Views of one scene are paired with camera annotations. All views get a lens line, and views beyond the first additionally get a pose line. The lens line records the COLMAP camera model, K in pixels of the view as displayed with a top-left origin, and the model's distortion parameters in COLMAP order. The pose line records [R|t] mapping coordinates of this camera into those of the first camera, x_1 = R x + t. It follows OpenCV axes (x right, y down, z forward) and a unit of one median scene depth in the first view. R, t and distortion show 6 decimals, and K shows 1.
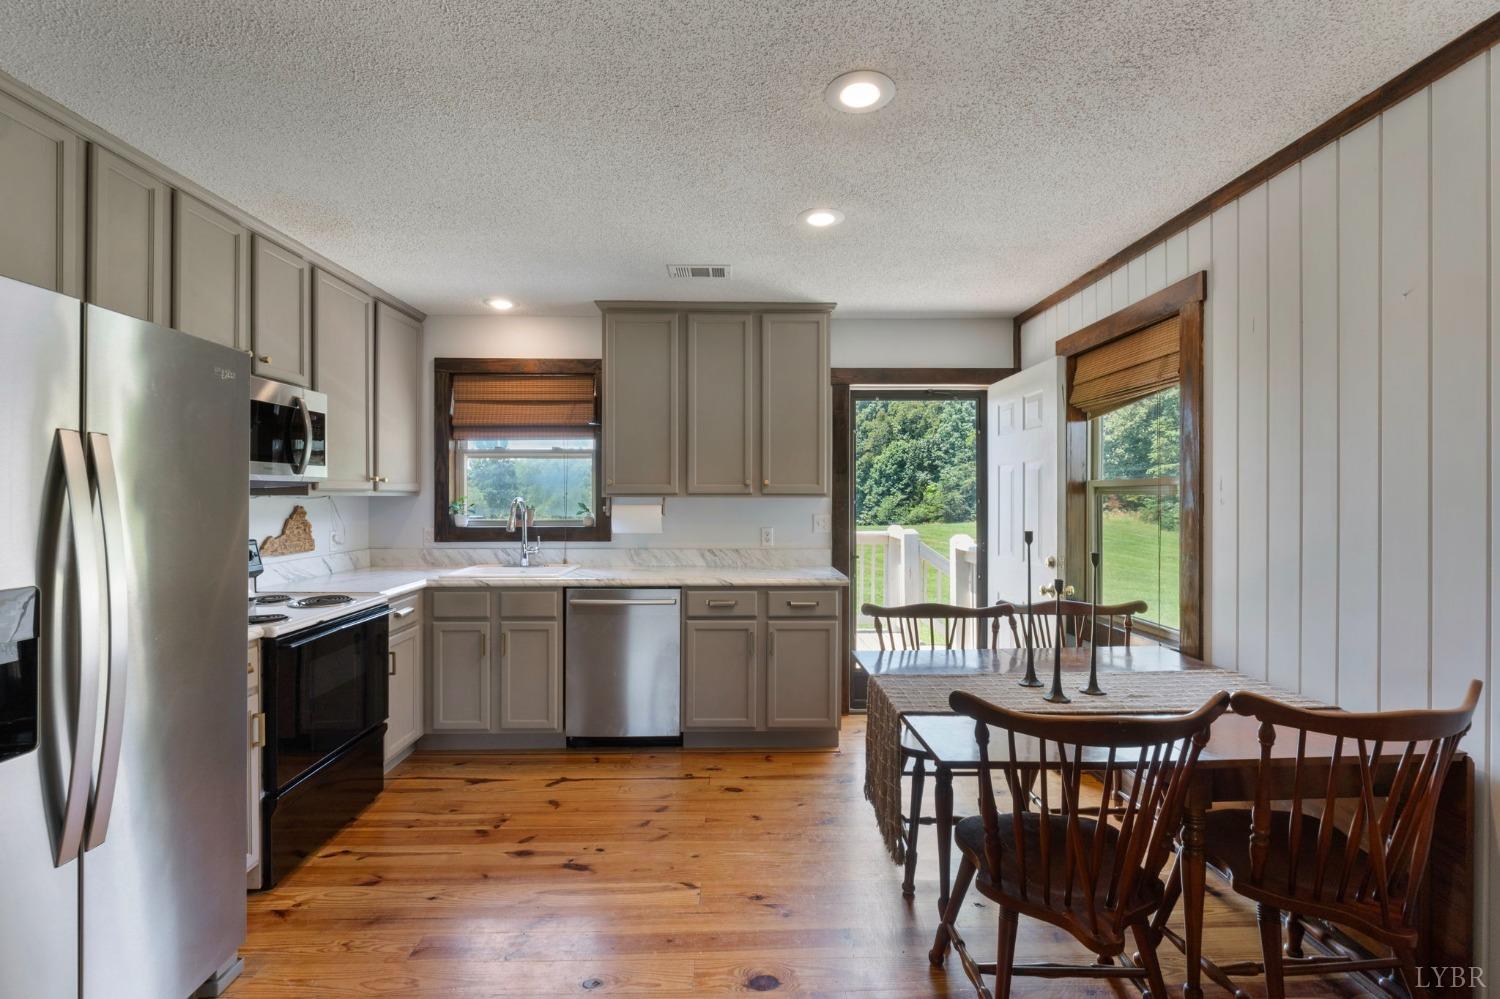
lens RADIAL K [[698.2, 0, 750.5], [0, 698.2, 502.1], [0, 0, 1]] dist [-0.001339, -0.000195]
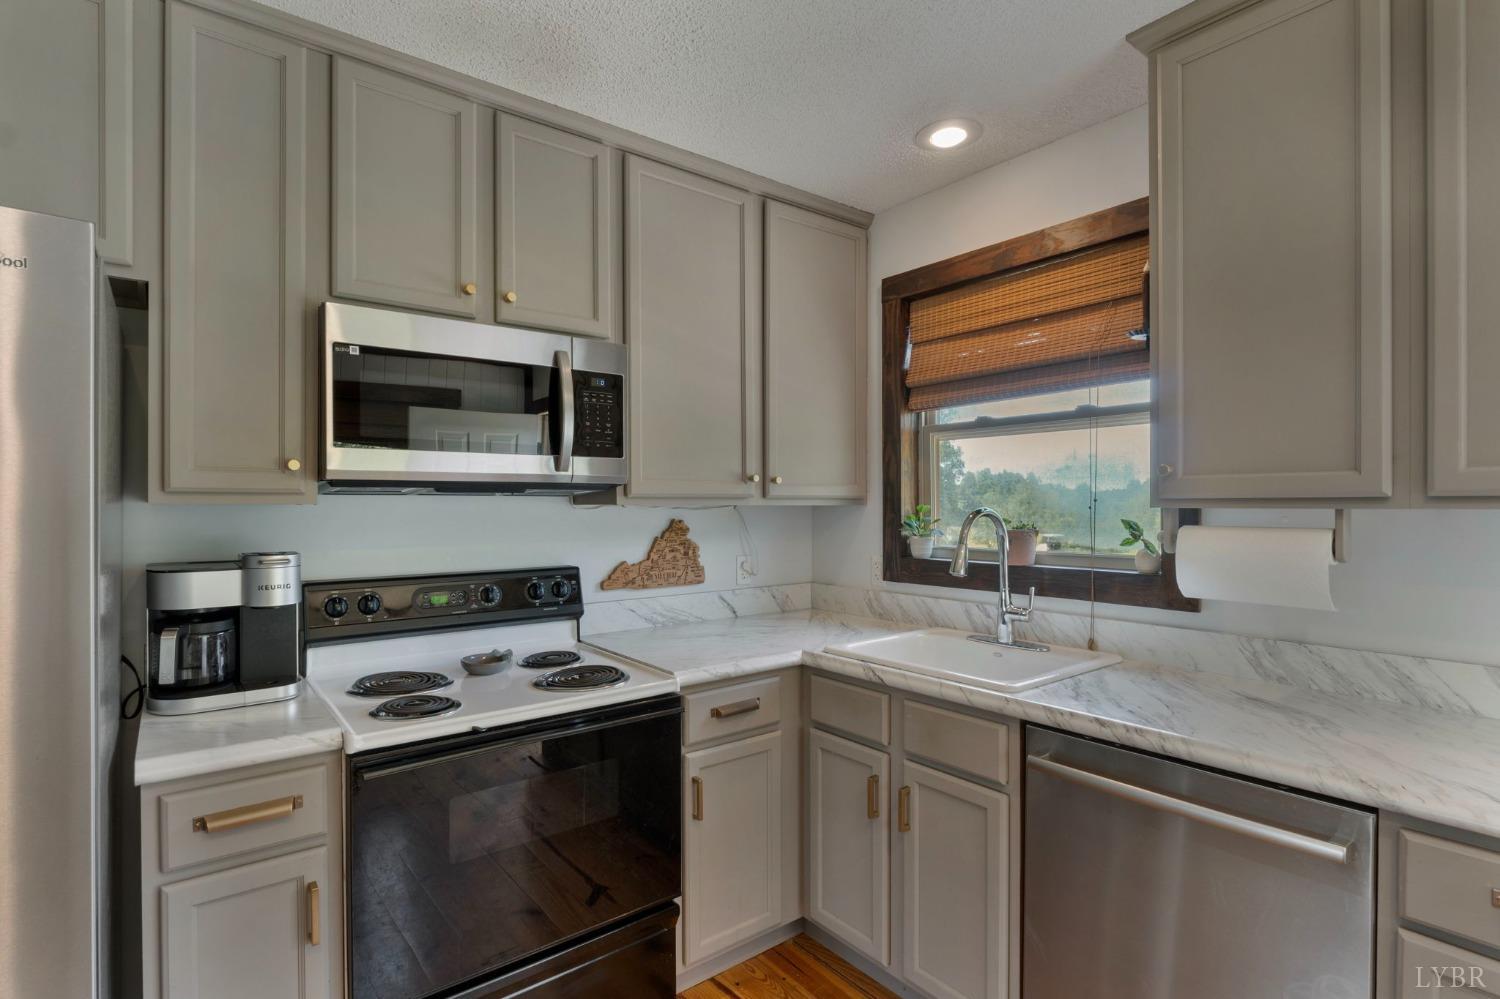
lens RADIAL K [[719.7, 0, 756.5], [0, 719.7, 508.4], [0, 0, 1]] dist [-0.009341, -0.000592]
pose [[0.591097, 0.003319, -0.806594, -0.009884], [-0.005995, 0.999982, -0.000278, -0.005621], [0.806579, 0.005000, 0.591106, 0.589010]]
